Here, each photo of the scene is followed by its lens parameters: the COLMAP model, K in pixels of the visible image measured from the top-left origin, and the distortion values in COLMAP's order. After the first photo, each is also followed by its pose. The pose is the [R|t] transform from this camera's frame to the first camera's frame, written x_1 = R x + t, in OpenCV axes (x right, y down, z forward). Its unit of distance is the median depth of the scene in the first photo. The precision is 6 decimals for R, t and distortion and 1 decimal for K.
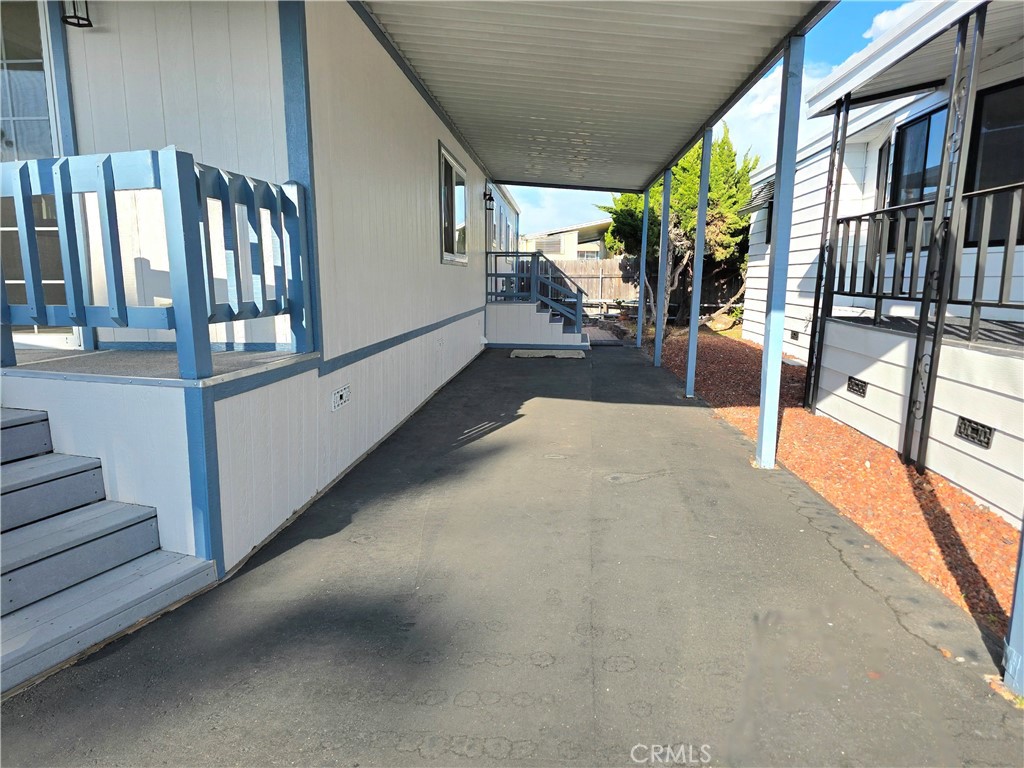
lens RADIAL K [[689.2, 0, 512.0], [0, 689.2, 384.0], [0, 0, 1]] dist [0.059994, -0.001873]
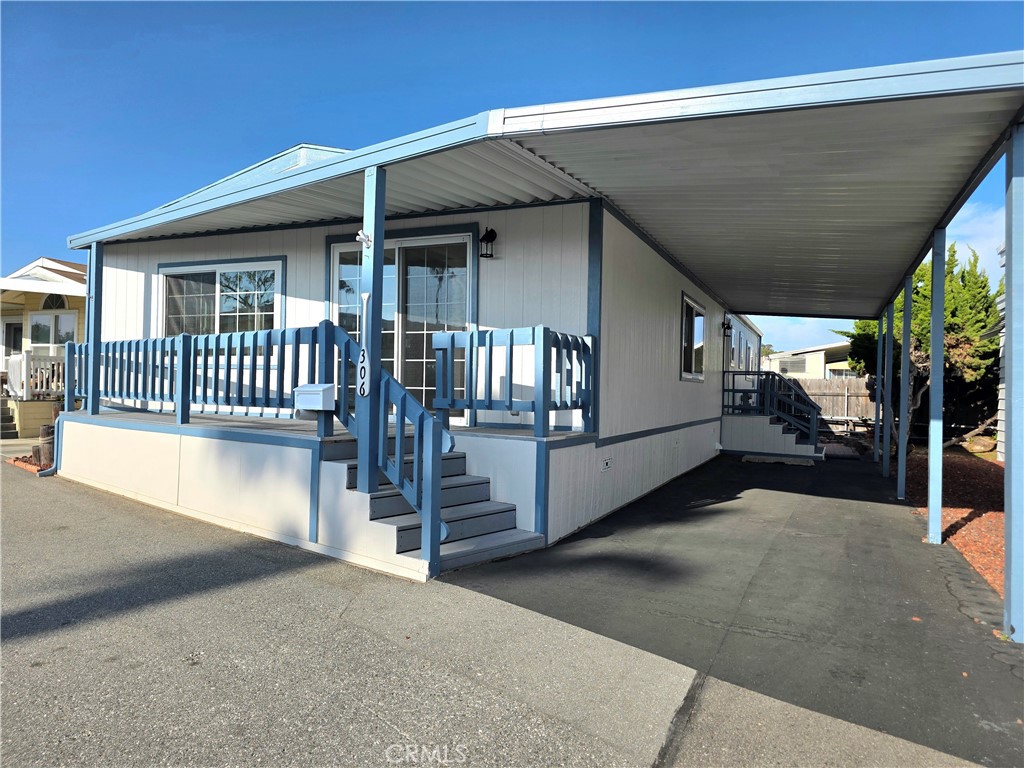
lens RADIAL K [[689.2, 0, 512.0], [0, 689.2, 384.0], [0, 0, 1]] dist [0.059994, -0.001873]
pose [[0.938082, 0.016654, -0.346012, 0.033956], [-0.073384, 0.985728, -0.151508, 0.035207], [0.338550, 0.167519, 0.925916, -0.208677]]
